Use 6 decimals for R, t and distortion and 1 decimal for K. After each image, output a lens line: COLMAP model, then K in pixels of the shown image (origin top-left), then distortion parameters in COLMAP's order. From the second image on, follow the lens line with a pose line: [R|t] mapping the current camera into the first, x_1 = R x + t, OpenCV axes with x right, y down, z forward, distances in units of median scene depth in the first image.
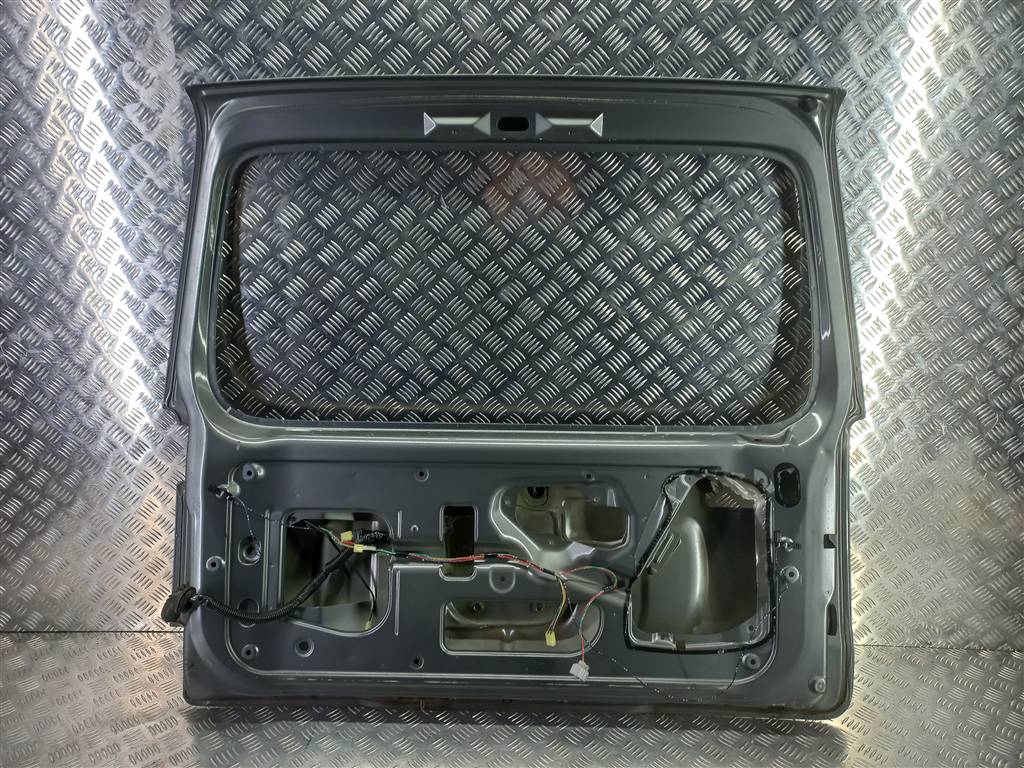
lens RADIAL K [[740.9, 0, 510.6], [0, 740.9, 380.8], [0, 0, 1]] dist [0.037627, -0.002621]
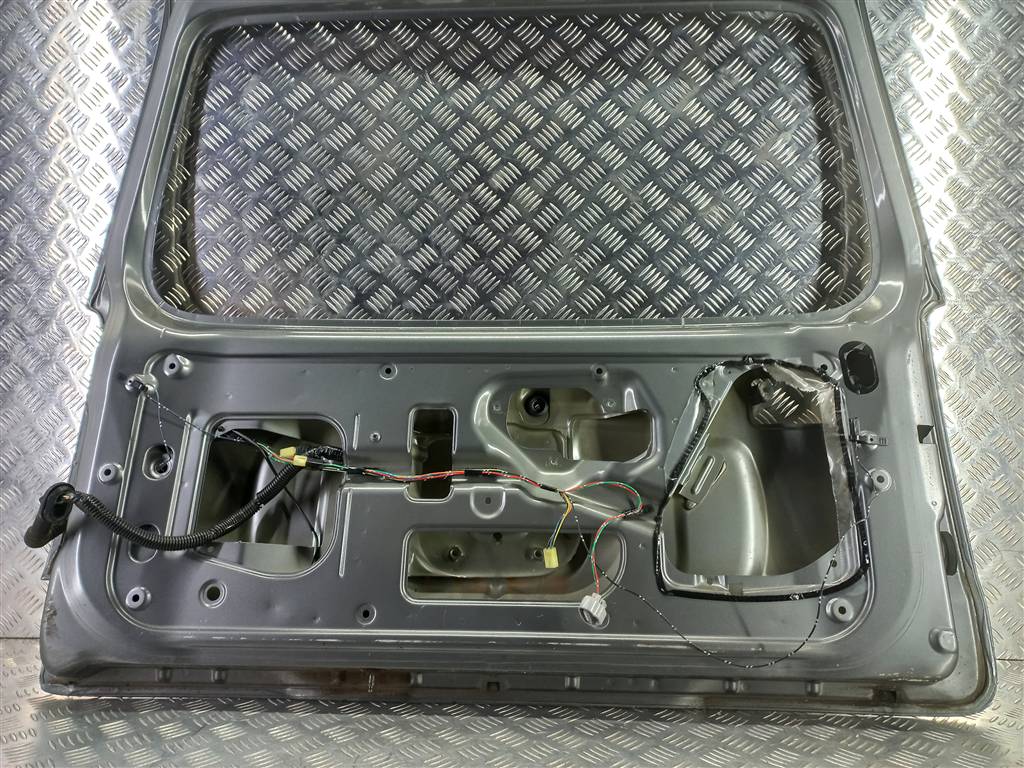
lens RADIAL K [[750.5, 0, 512.0], [0, 750.5, 384.0], [0, 0, 1]] dist [0.033973, 0.001088]
pose [[0.999538, -0.003906, -0.030126, 0.036288], [-0.005583, 0.951191, -0.308552, 0.385496], [0.029861, 0.308578, 0.950730, 0.245053]]
